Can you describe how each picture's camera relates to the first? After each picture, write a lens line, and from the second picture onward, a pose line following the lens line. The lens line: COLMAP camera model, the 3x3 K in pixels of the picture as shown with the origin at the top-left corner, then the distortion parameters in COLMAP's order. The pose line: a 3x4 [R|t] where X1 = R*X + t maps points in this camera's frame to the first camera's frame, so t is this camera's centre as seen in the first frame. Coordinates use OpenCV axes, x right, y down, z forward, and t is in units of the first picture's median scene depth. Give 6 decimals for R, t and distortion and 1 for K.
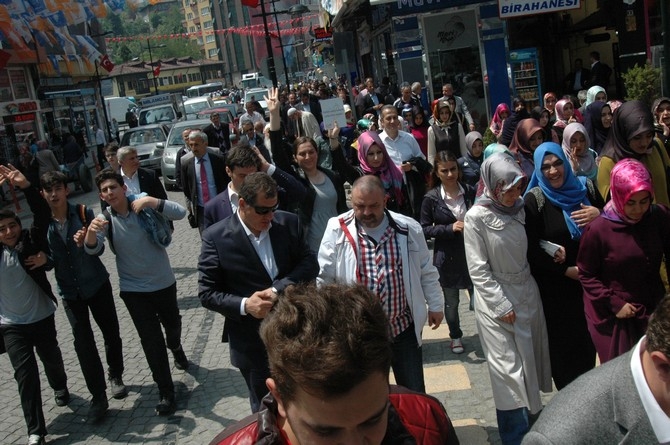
lens RADIAL K [[752.3, 0, 338.0], [0, 752.3, 225.2], [0, 0, 1]] dist [-0.087633, 0.000000]
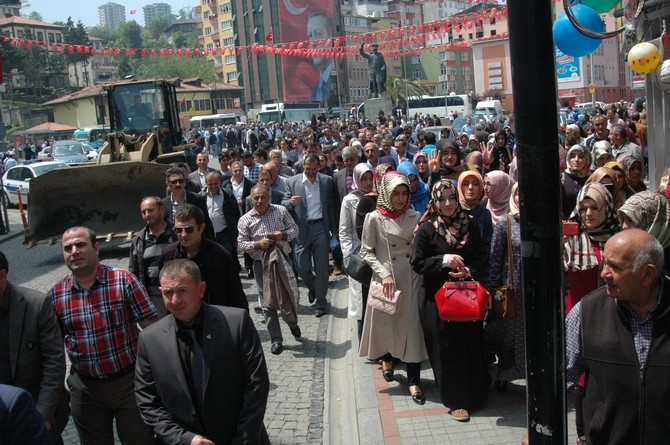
lens RADIAL K [[752.3, 0, 337.1], [0, 752.3, 224.6], [0, 0, 1]] dist [-0.087633, 0.000000]
pose [[0.997329, 0.064486, -0.034313, -0.017399], [-0.066163, 0.996544, -0.050221, -0.040624], [0.030955, 0.052357, 0.998149, 0.214836]]
